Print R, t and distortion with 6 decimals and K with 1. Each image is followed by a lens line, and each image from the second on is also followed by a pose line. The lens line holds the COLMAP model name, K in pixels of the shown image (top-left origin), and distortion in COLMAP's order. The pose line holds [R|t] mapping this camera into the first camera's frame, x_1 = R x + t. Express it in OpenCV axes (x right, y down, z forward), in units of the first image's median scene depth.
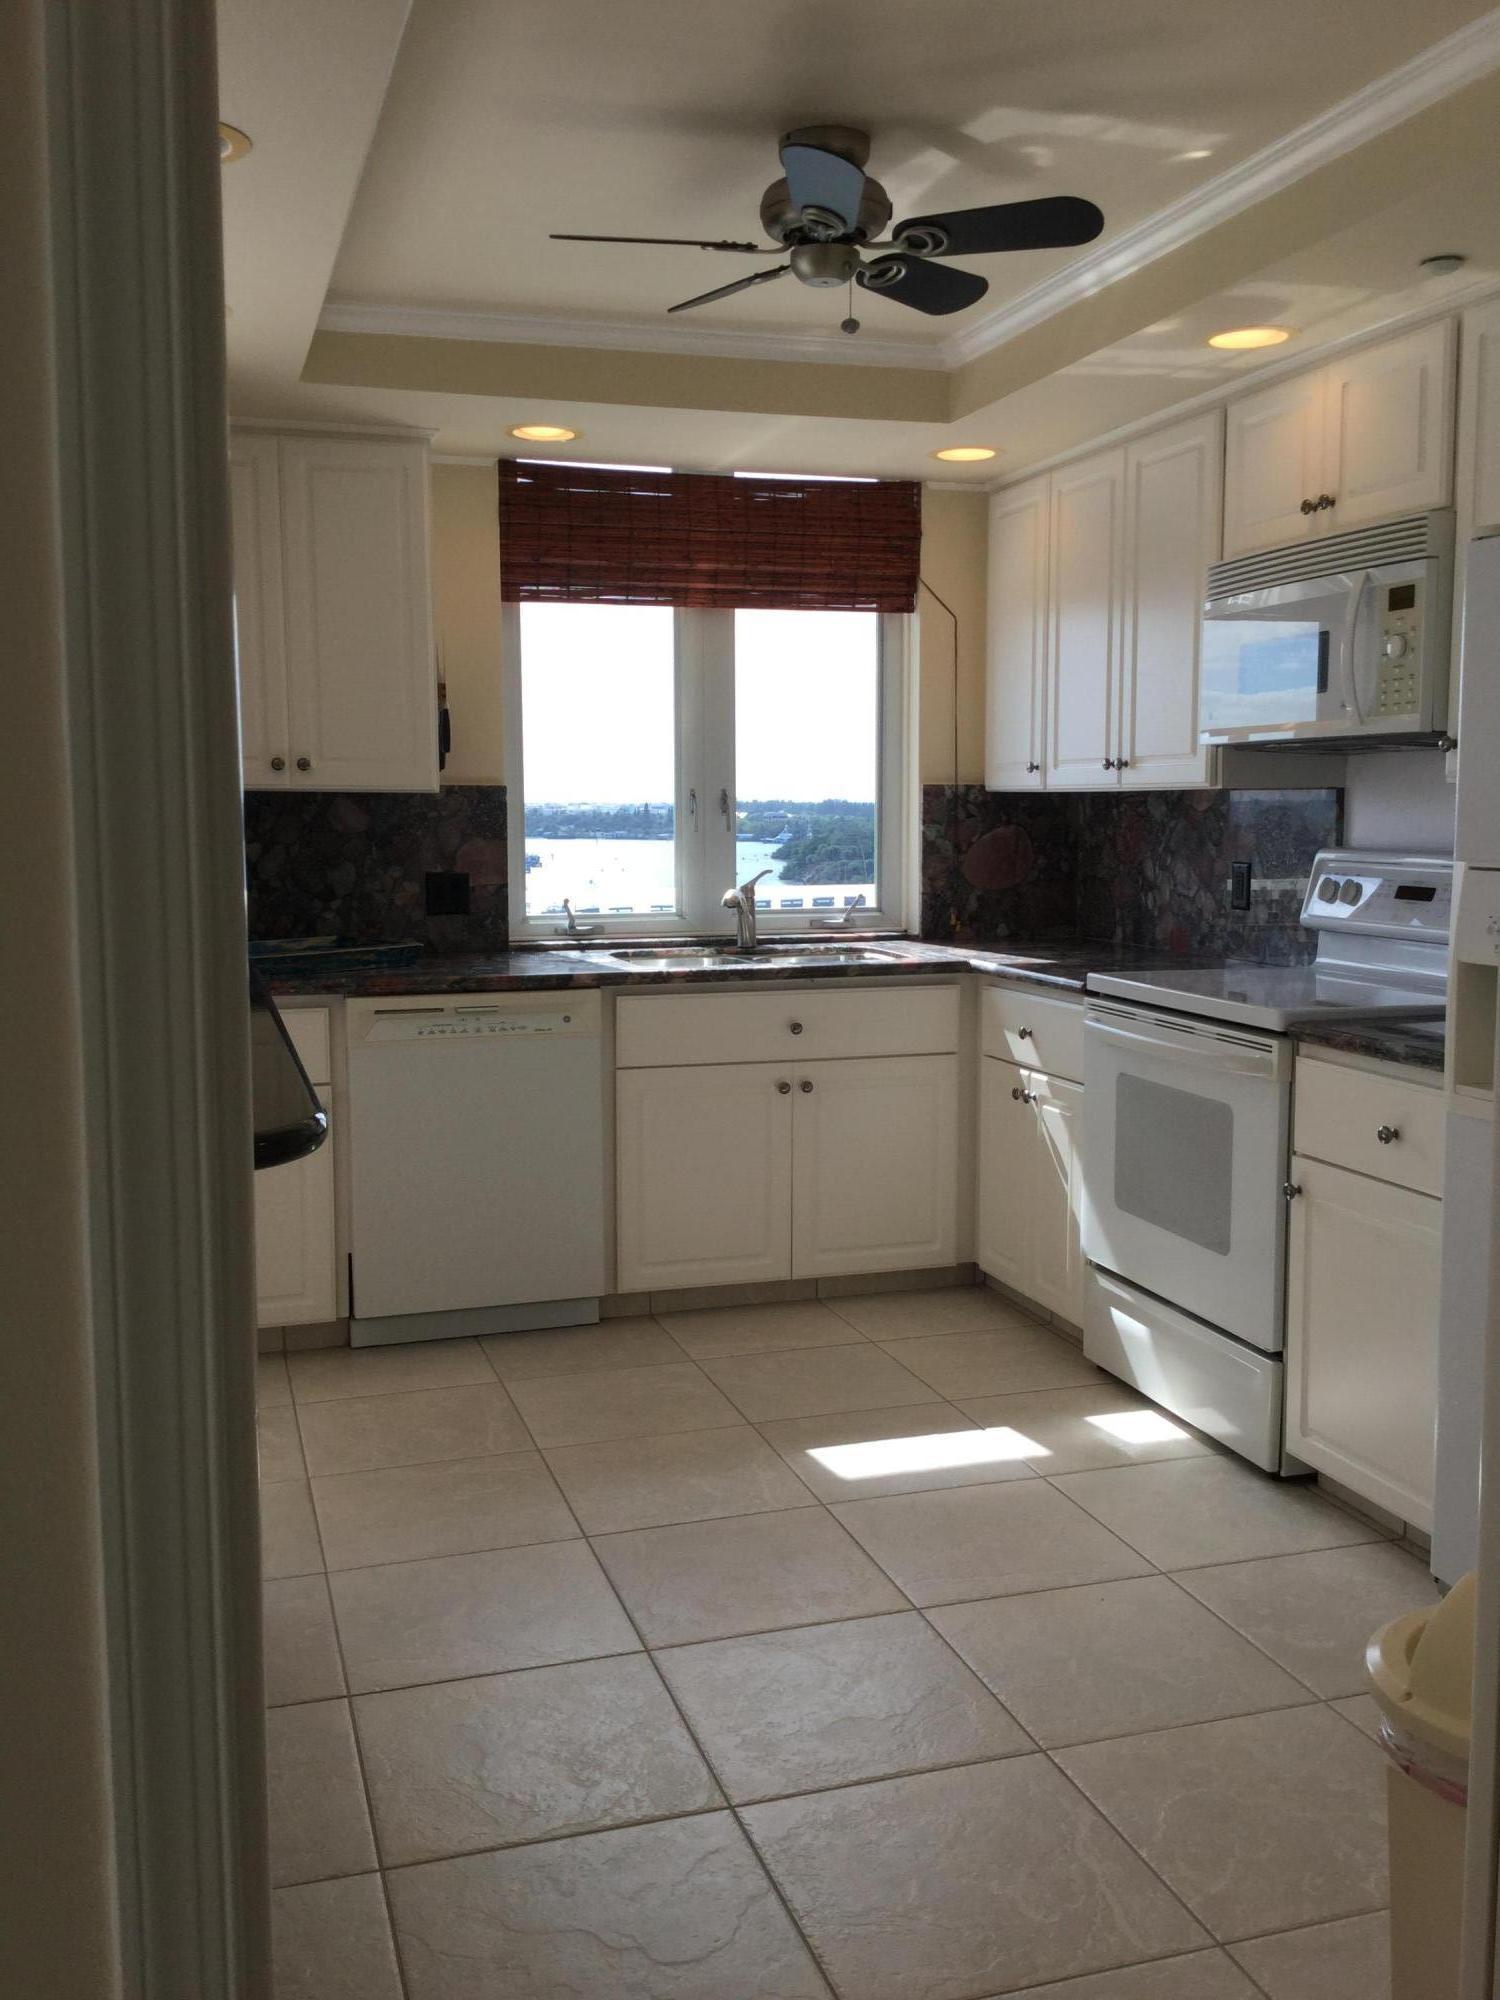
lens RADIAL K [[1783.1, 0, 750.0], [0, 1783.1, 1000.0], [0, 0, 1]] dist [0.056591, 0.003844]
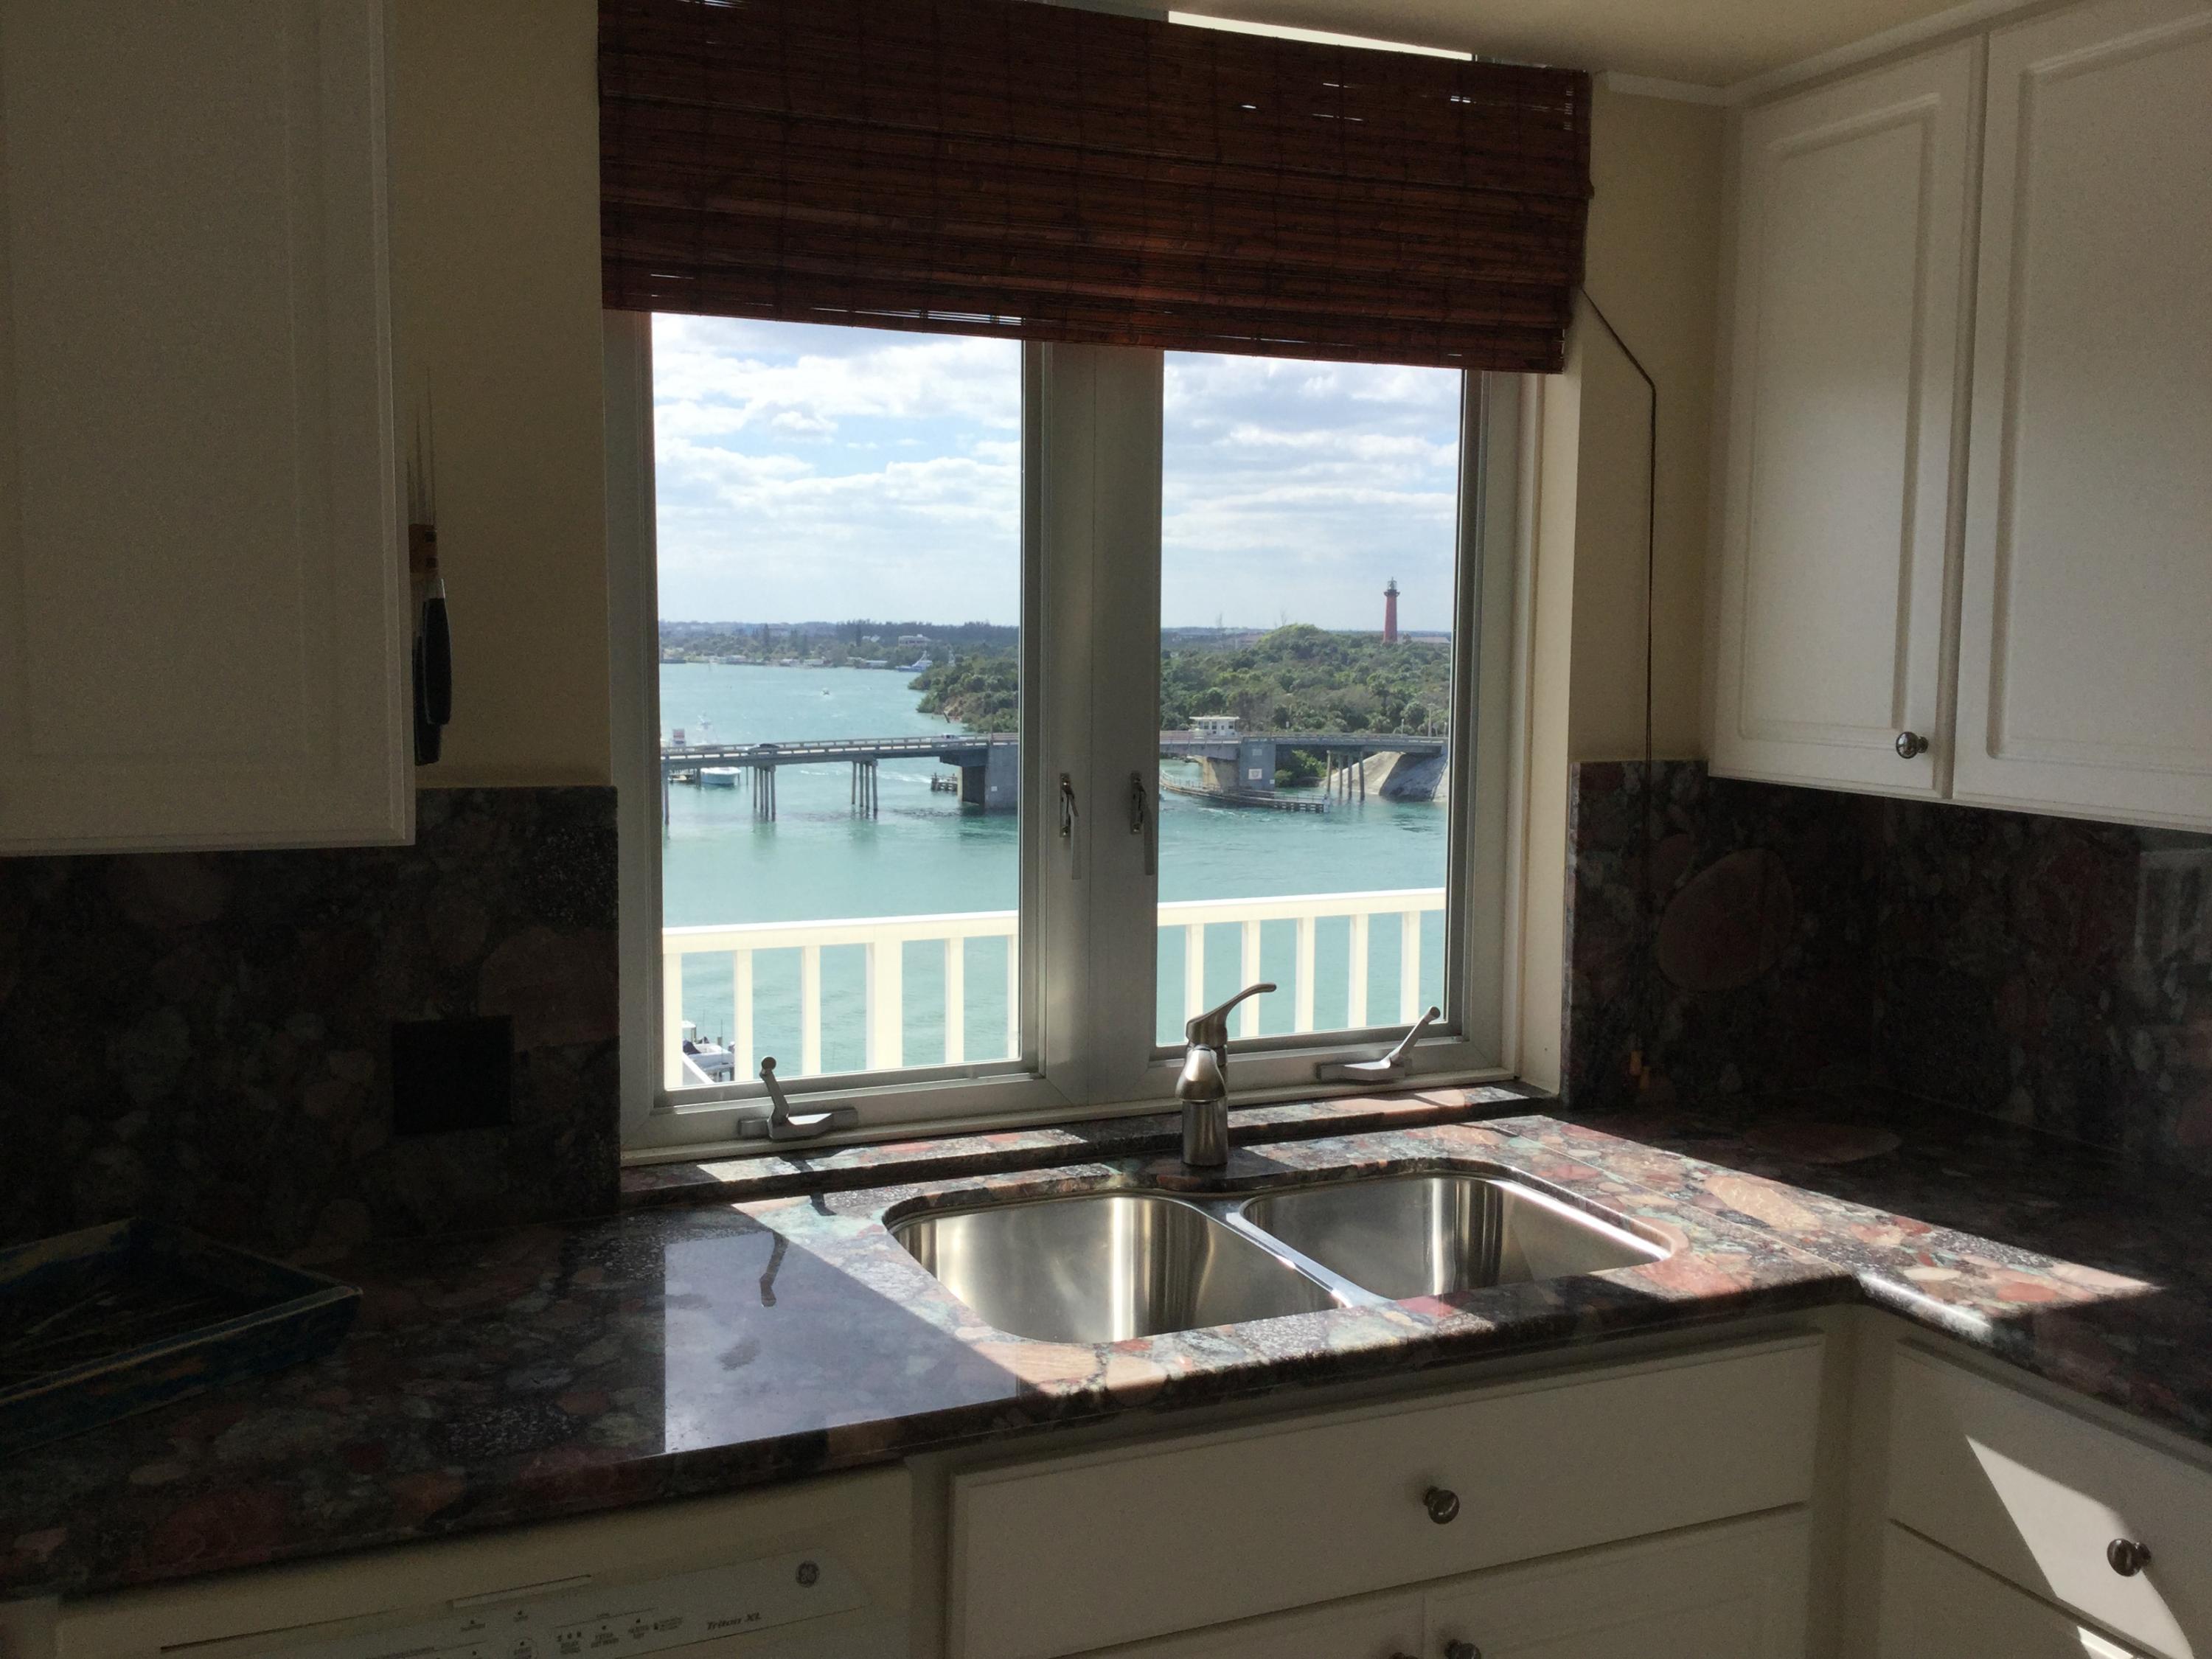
lens RADIAL K [[1996.6, 0, 1106.0], [0, 1996.6, 829.5], [0, 0, 1]] dist [0.163576, -0.396184]
pose [[0.993926, 0.001782, 0.110035, -0.076116], [-0.000740, 0.999954, -0.009513, -0.102468], [-0.110047, 0.009374, 0.993882, 0.535072]]
